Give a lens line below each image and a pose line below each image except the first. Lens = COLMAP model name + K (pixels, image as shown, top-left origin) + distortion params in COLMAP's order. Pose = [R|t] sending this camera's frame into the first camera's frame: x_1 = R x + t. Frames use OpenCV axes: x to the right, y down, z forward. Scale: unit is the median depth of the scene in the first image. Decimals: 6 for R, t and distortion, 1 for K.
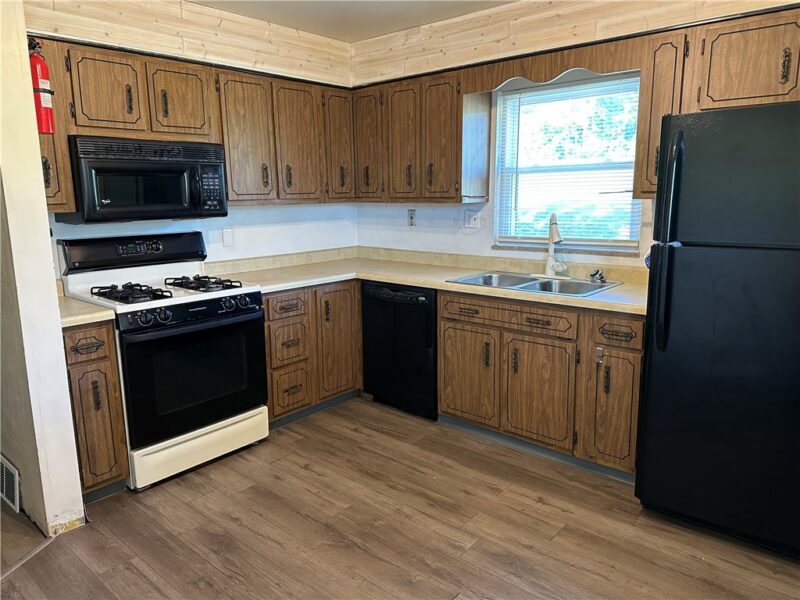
lens RADIAL K [[575.5, 0, 396.6], [0, 575.5, 299.3], [0, 0, 1]] dist [0.135379, -0.136407]
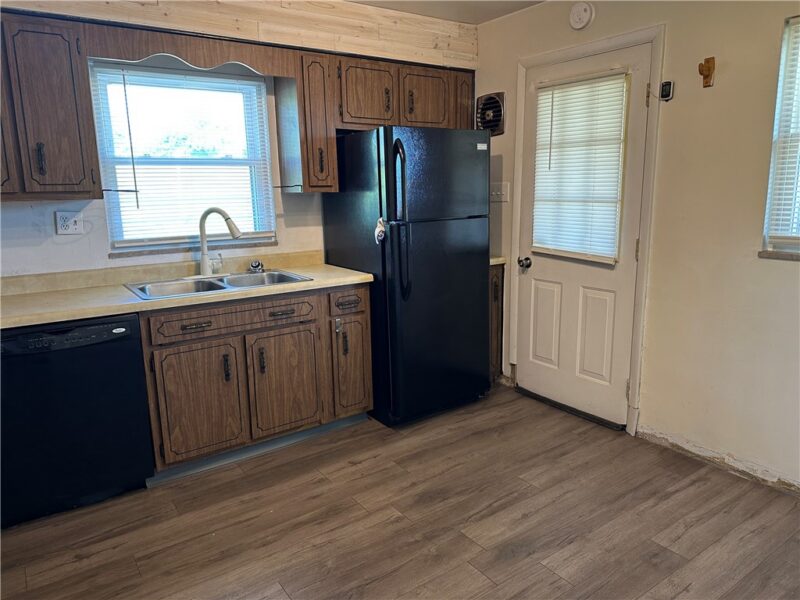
lens RADIAL K [[575.5, 0, 396.6], [0, 575.5, 299.3], [0, 0, 1]] dist [0.135379, -0.136407]
pose [[0.236668, -0.180960, 0.954590, -0.637068], [0.199641, 0.970595, 0.134498, -0.076715], [-0.950858, 0.158744, 0.265836, 0.515965]]
